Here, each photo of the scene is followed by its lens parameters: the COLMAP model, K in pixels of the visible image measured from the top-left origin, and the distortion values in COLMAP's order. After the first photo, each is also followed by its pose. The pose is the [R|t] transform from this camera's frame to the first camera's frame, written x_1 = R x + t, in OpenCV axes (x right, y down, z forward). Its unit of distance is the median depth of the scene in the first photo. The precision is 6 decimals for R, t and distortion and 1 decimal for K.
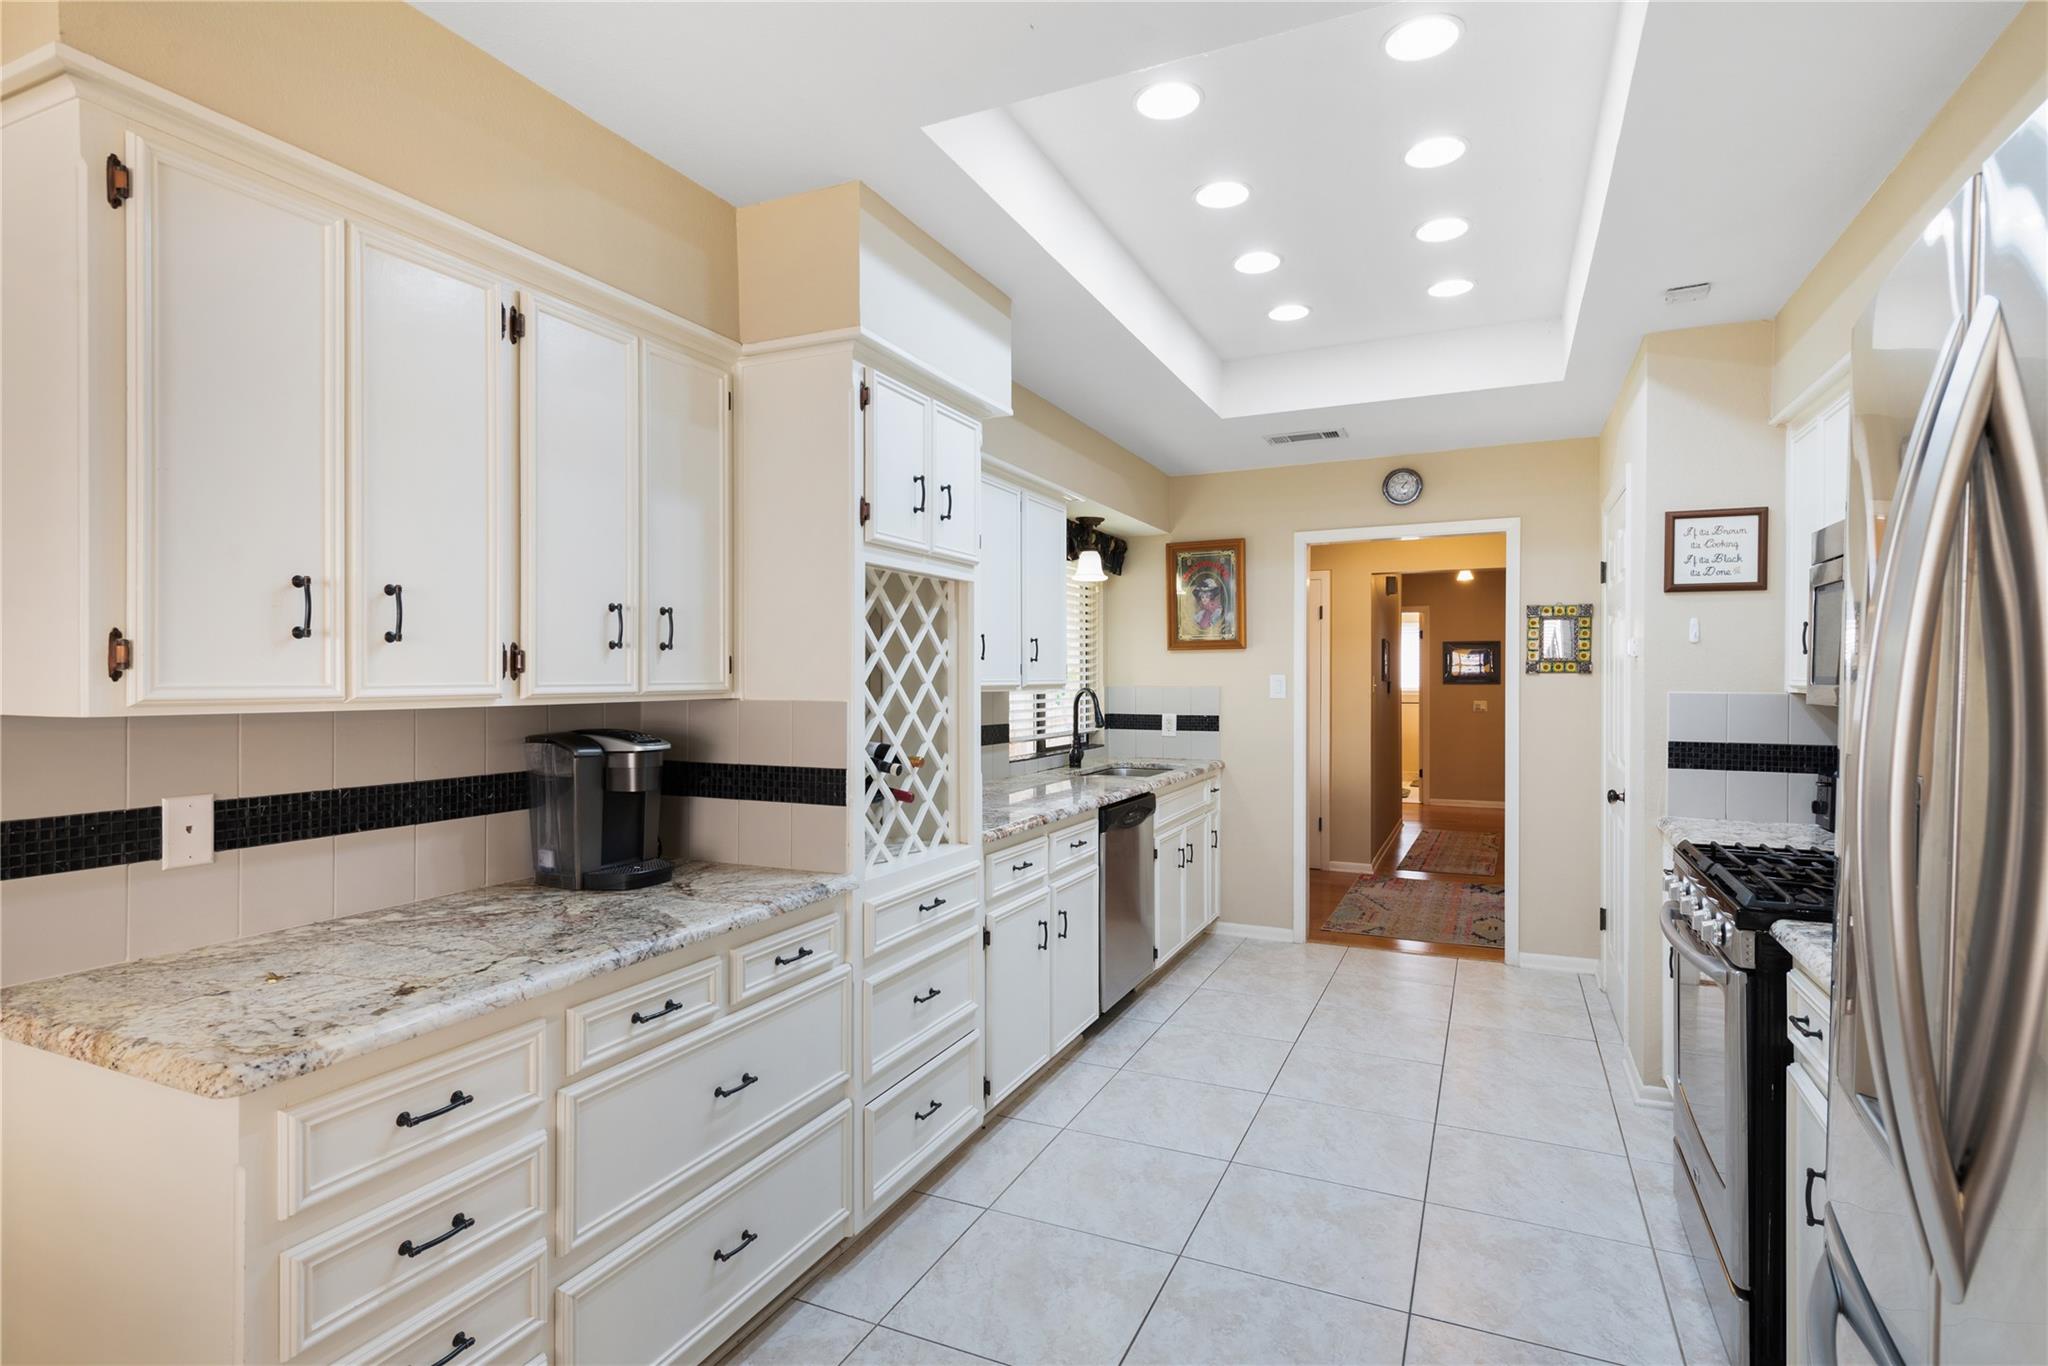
lens RADIAL K [[1010.7, 0, 1012.3], [0, 1010.7, 679.3], [0, 0, 1]] dist [0.016265, -0.003789]
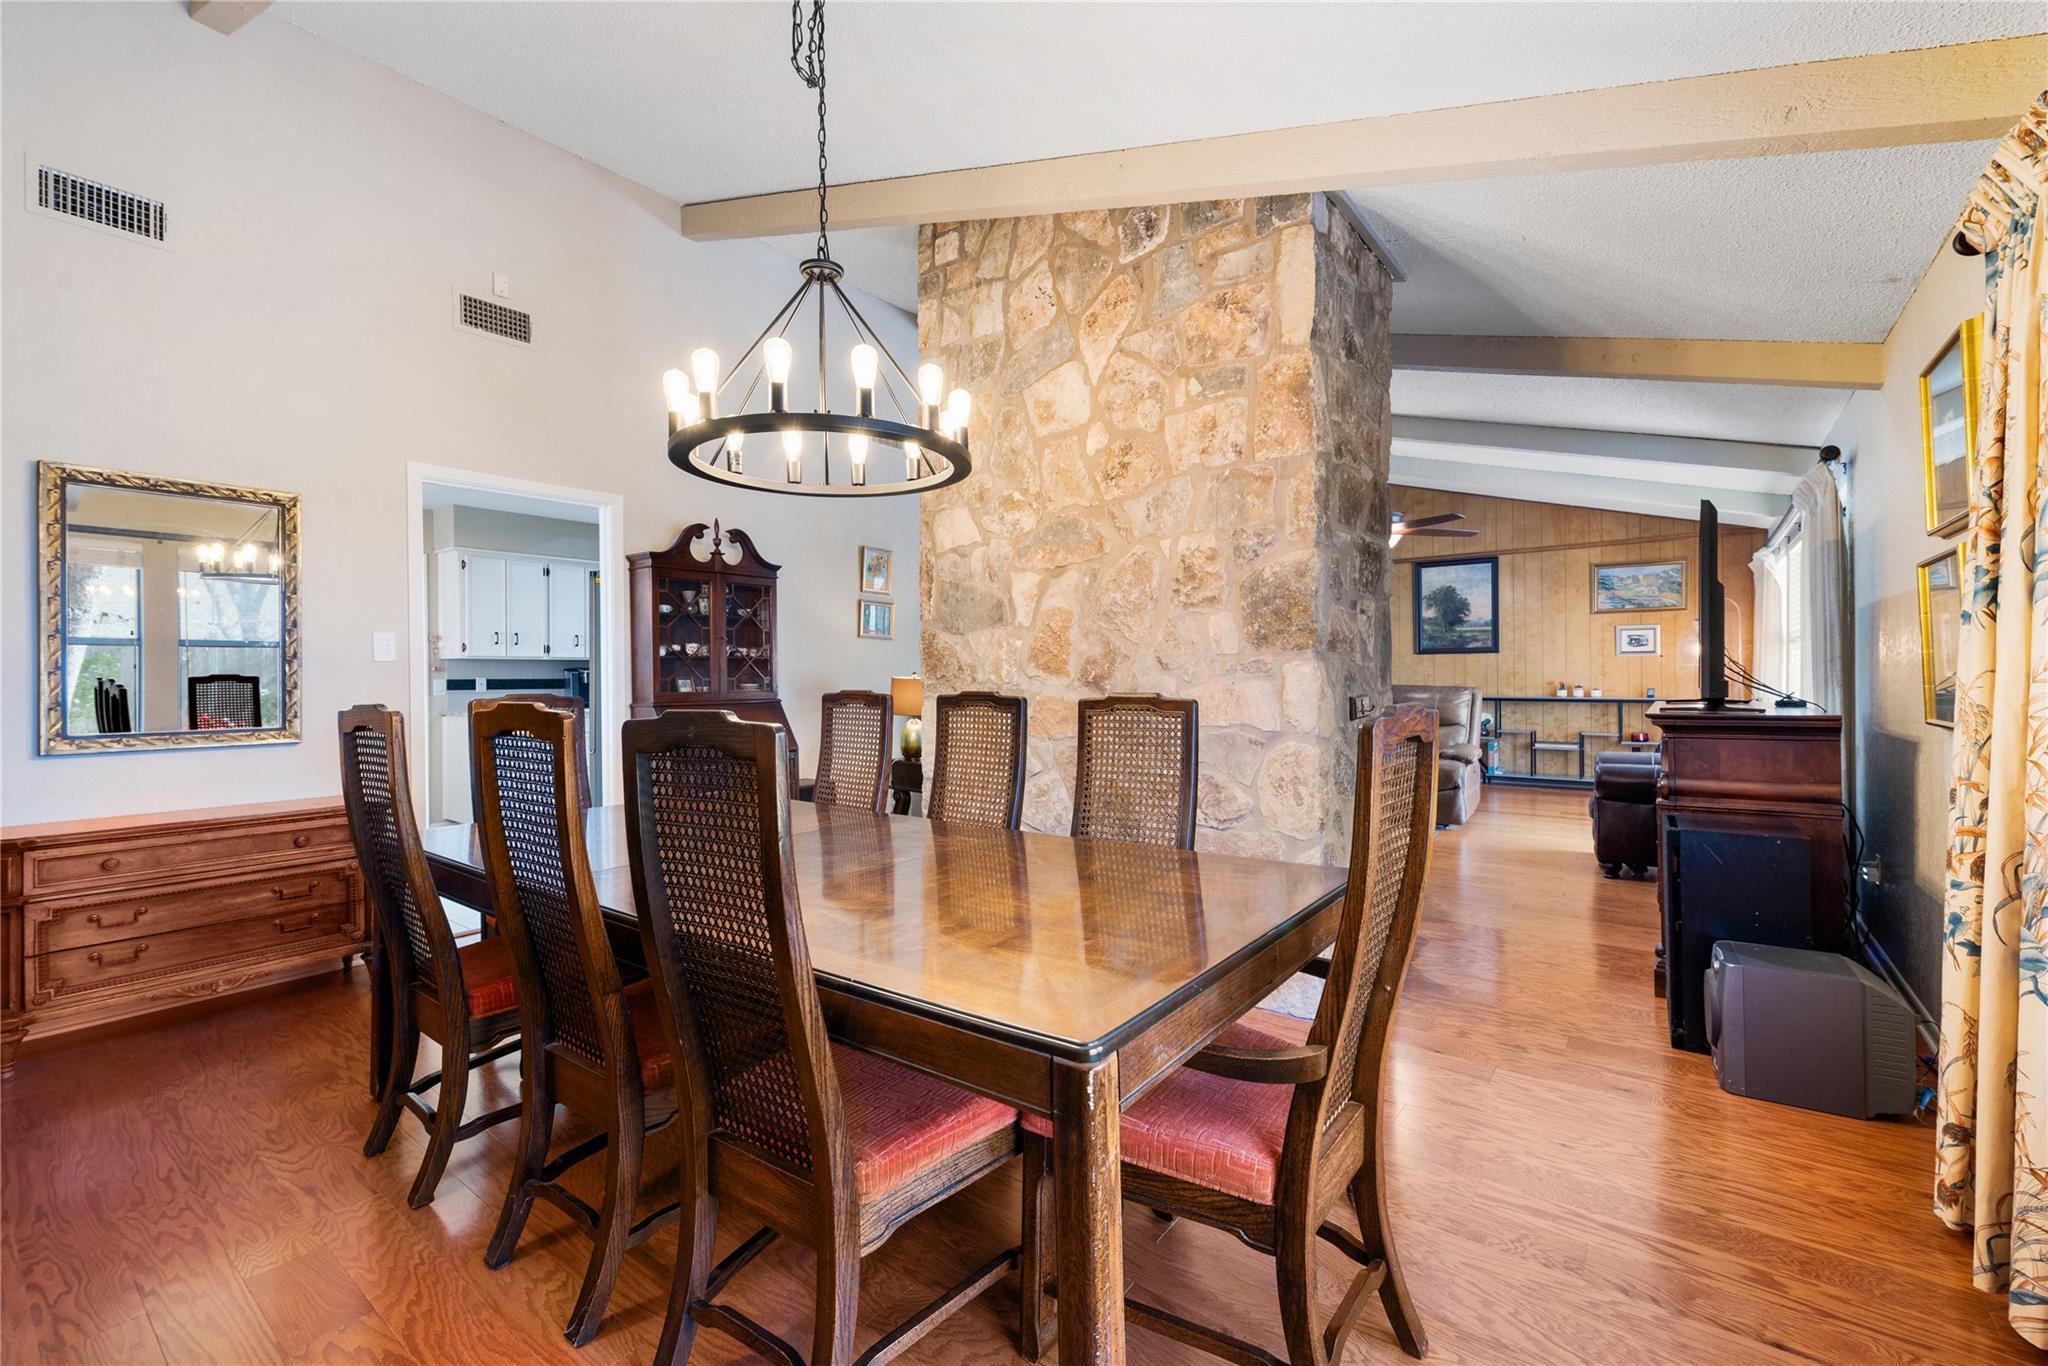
lens RADIAL K [[855.3, 0, 1020.5], [0, 855.3, 676.5], [0, 0, 1]] dist [0.014318, -0.003651]
pose [[0.976218, -0.015016, -0.216271, 1.765302], [0.013784, 0.999879, -0.007203, 0.118914], [0.216353, 0.004051, 0.976307, -1.666585]]
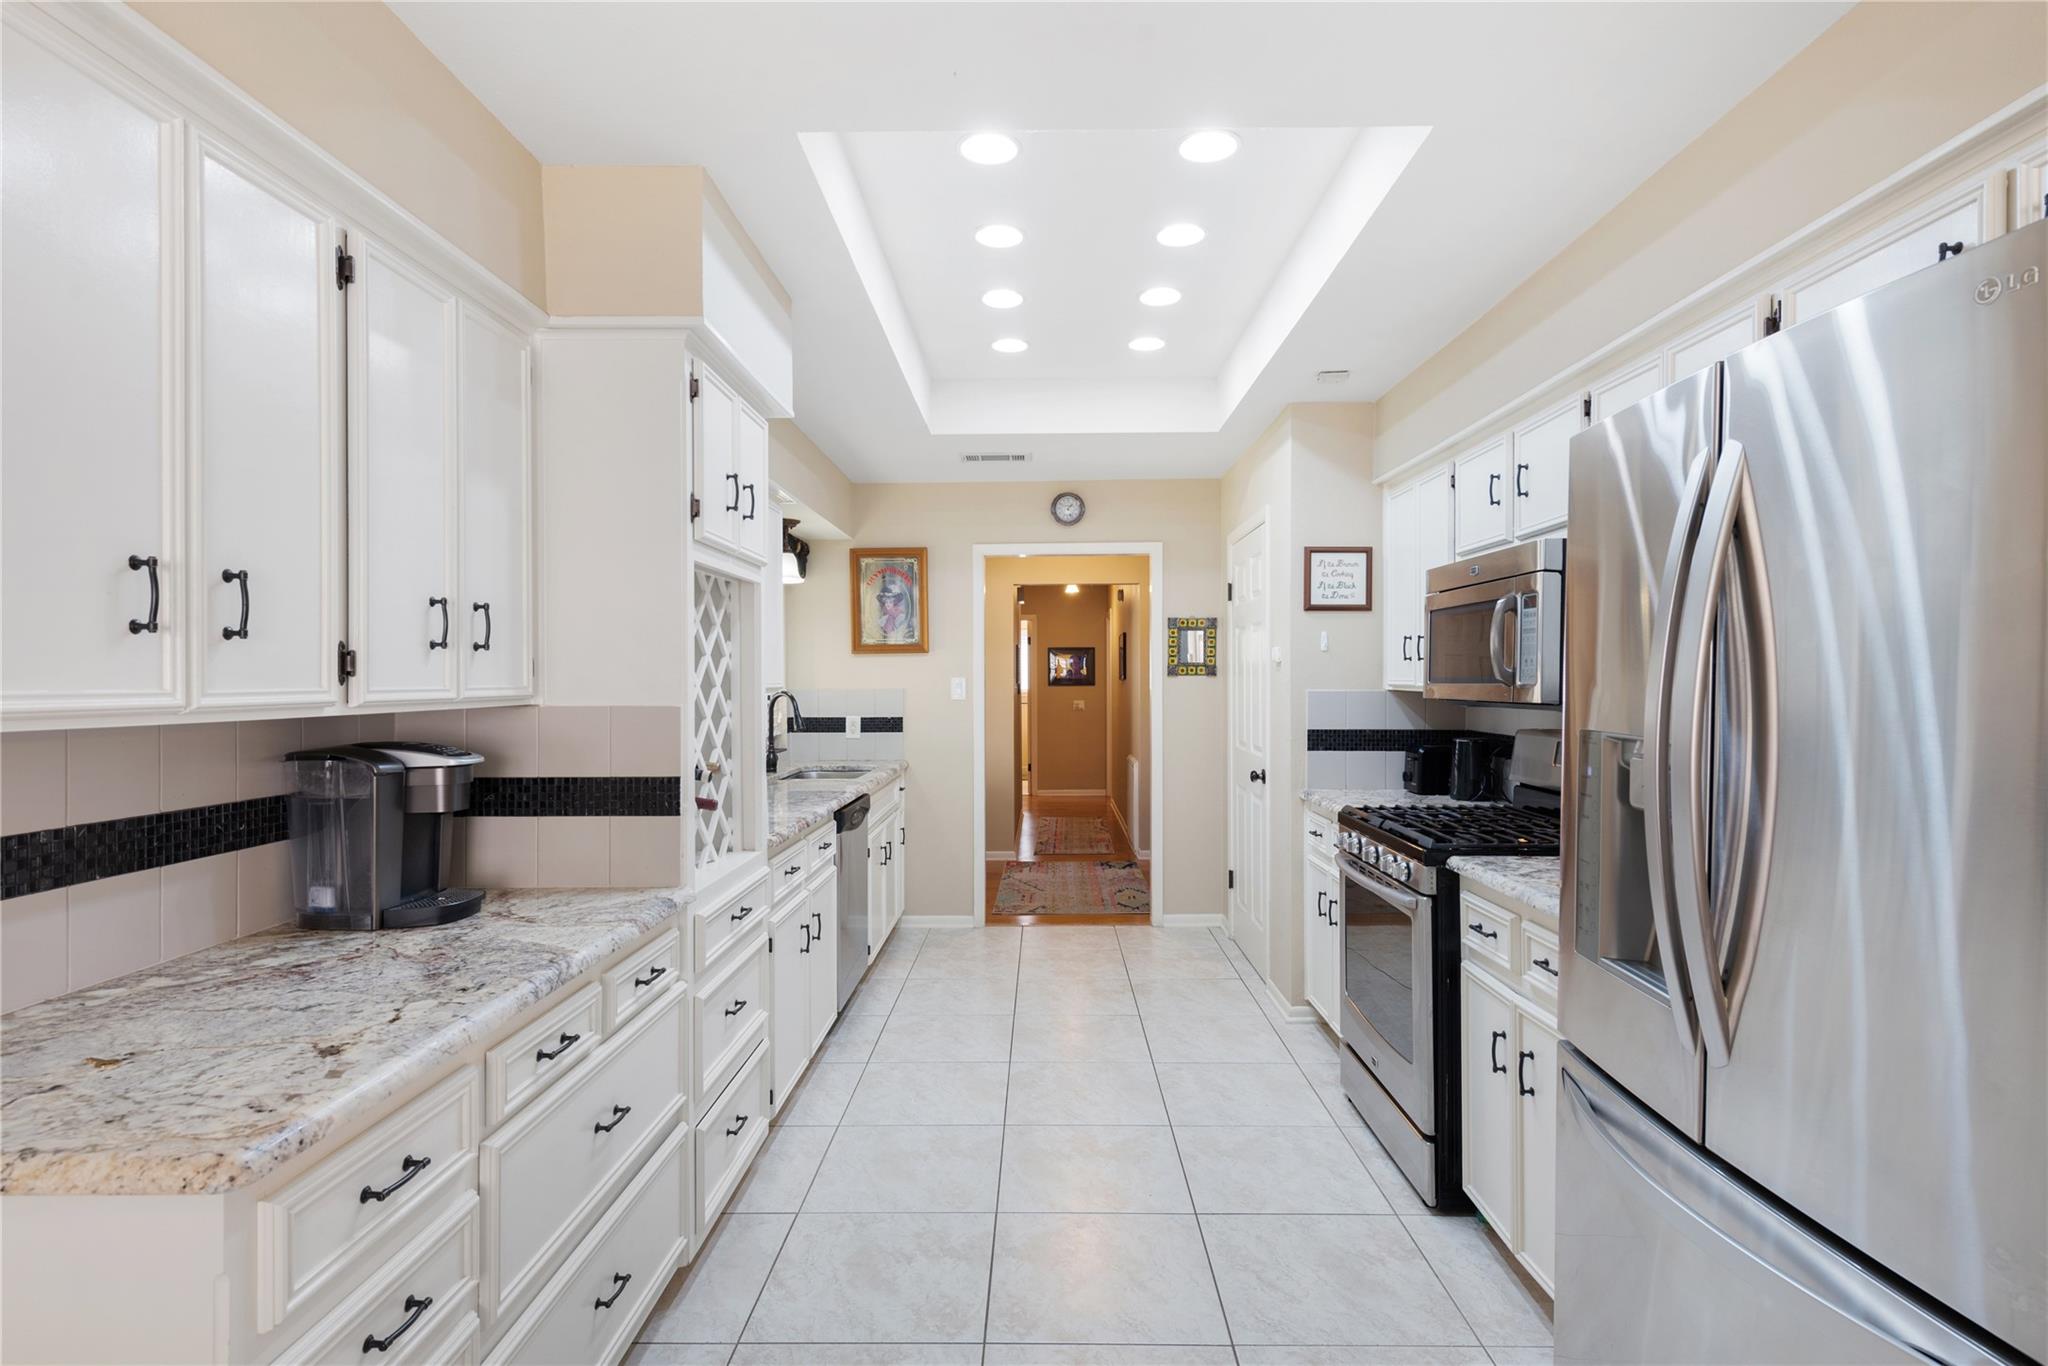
lens RADIAL K [[1010.7, 0, 1029.3], [0, 1010.7, 678.7], [0, 0, 1]] dist [0.016265, -0.003789]
pose [[0.916046, -0.003025, 0.401062, -0.238103], [0.004553, 0.999986, -0.002856, 0.000402], [-0.401047, 0.004442, 0.916047, -0.009144]]
